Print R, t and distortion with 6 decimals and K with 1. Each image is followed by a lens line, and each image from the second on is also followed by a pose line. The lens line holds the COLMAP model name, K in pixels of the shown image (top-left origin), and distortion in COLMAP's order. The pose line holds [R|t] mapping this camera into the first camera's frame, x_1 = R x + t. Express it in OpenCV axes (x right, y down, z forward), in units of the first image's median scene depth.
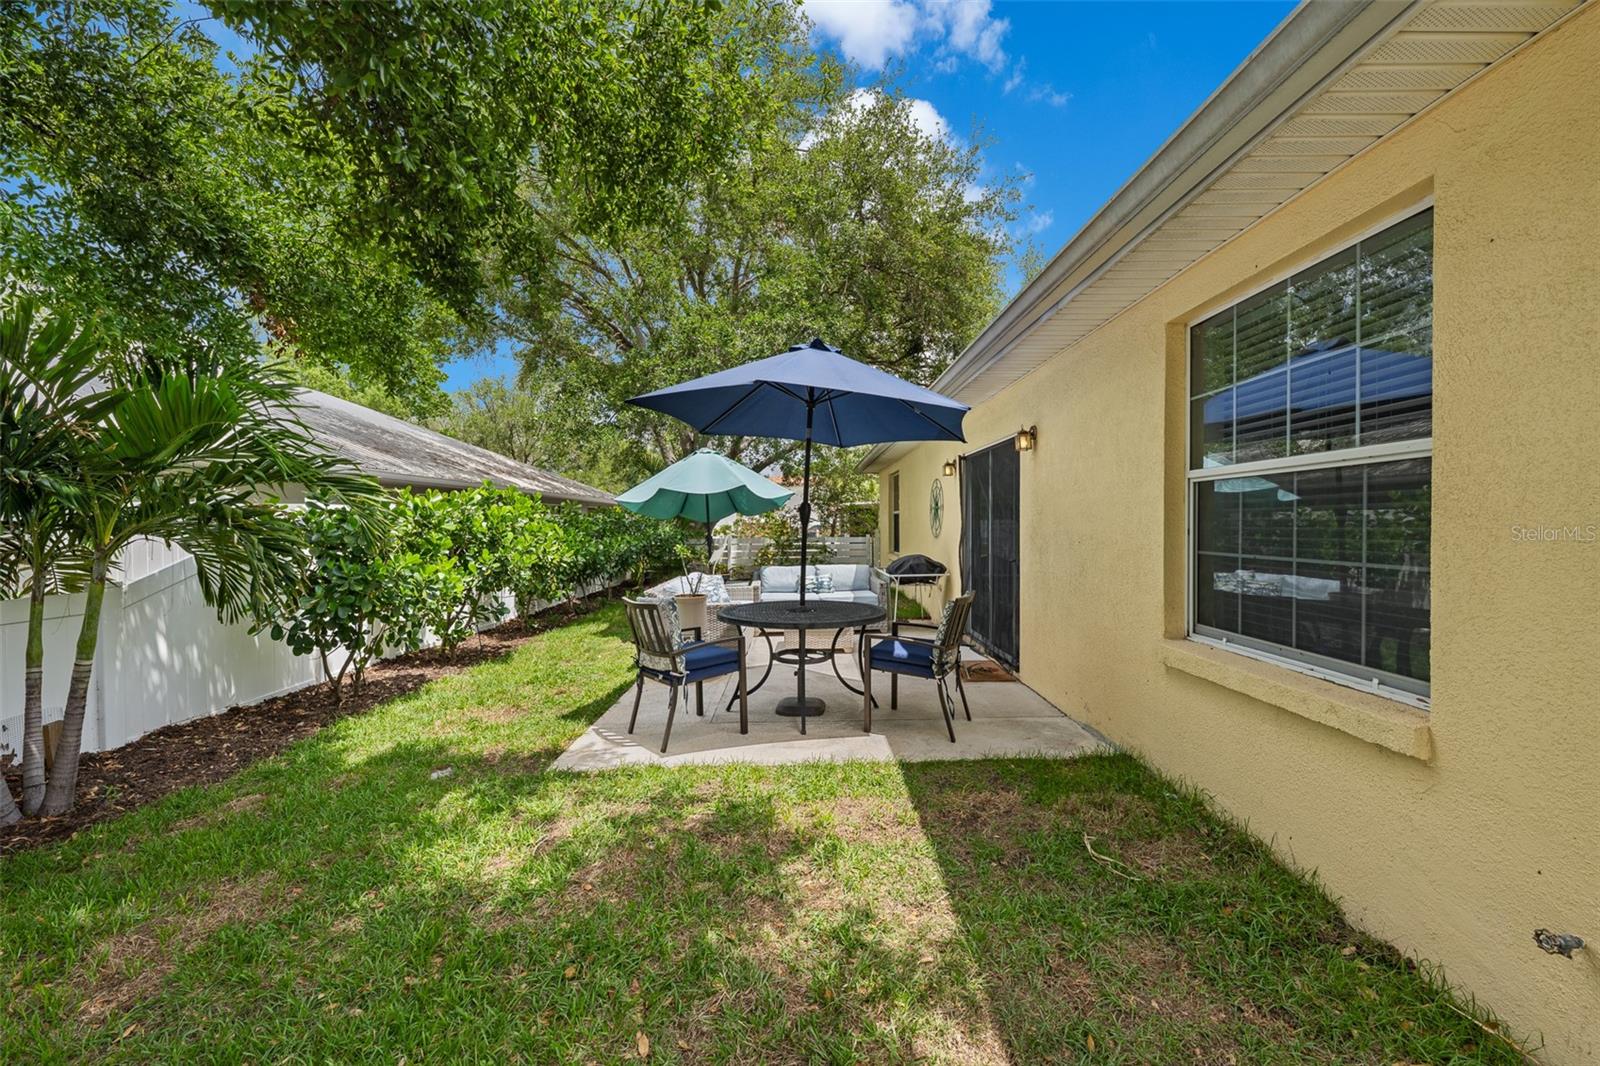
lens RADIAL K [[634.1, 0, 792.0], [0, 634.1, 526.9], [0, 0, 1]] dist [-0.003198, 0.000409]
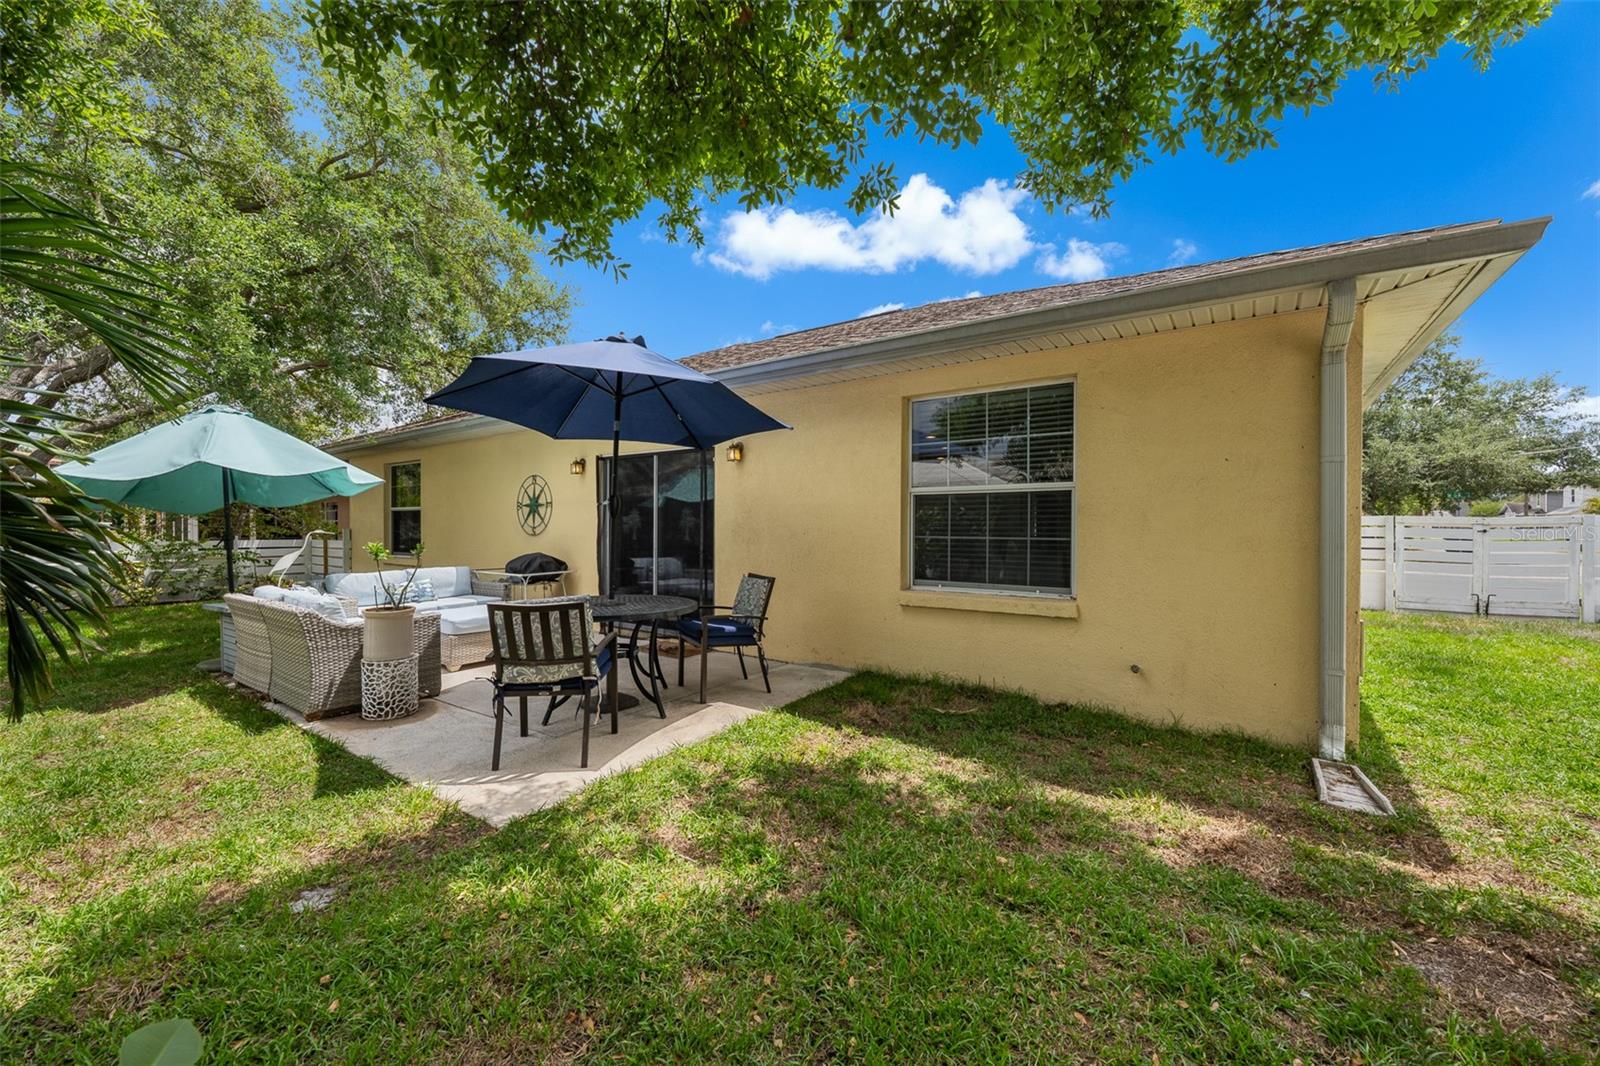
lens RADIAL K [[634.1, 0, 790.9], [0, 634.1, 530.1], [0, 0, 1]] dist [-0.003198, 0.000409]
pose [[0.576778, 0.001306, 0.816900, -0.732254], [-0.000748, 0.999999, -0.001070, 0.019601], [-0.816901, 0.000007, 0.576778, 0.236517]]
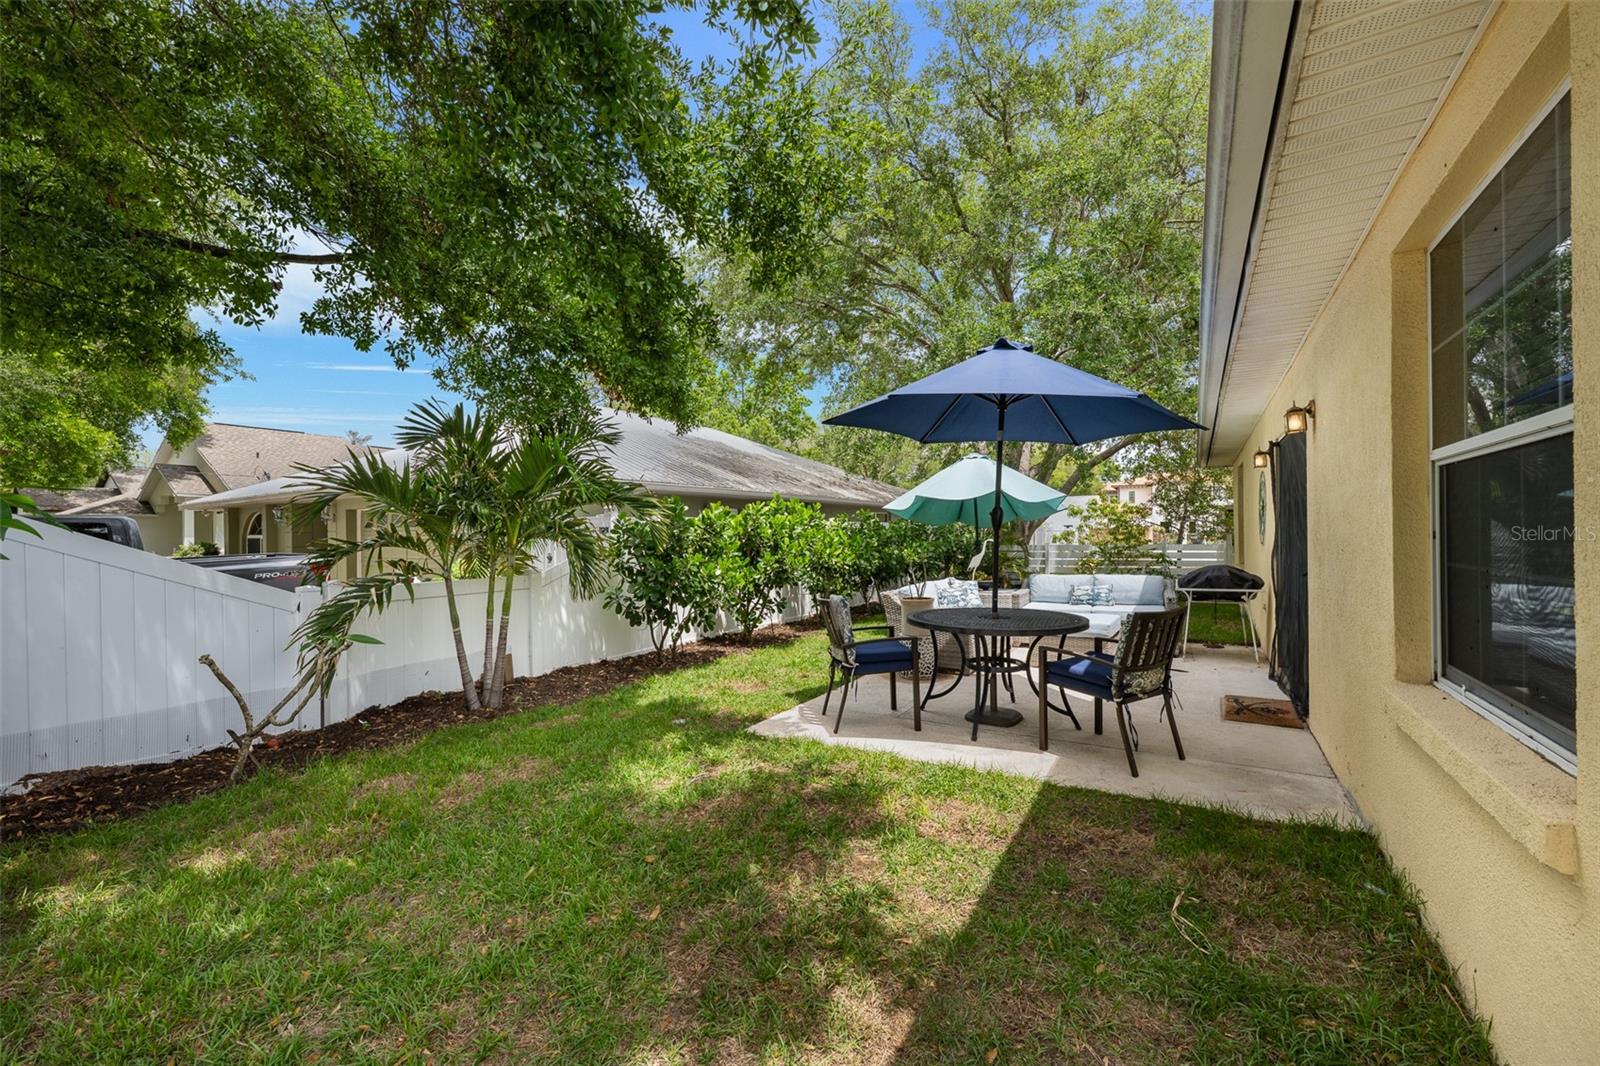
lens RADIAL K [[634.1, 0, 783.8], [0, 634.1, 528.9], [0, 0, 1]] dist [-0.003198, 0.000409]
pose [[0.845970, -0.007766, -0.533175, 0.305829], [0.004008, 0.999958, -0.008205, 0.002520], [0.533216, 0.004804, 0.845965, -0.001094]]
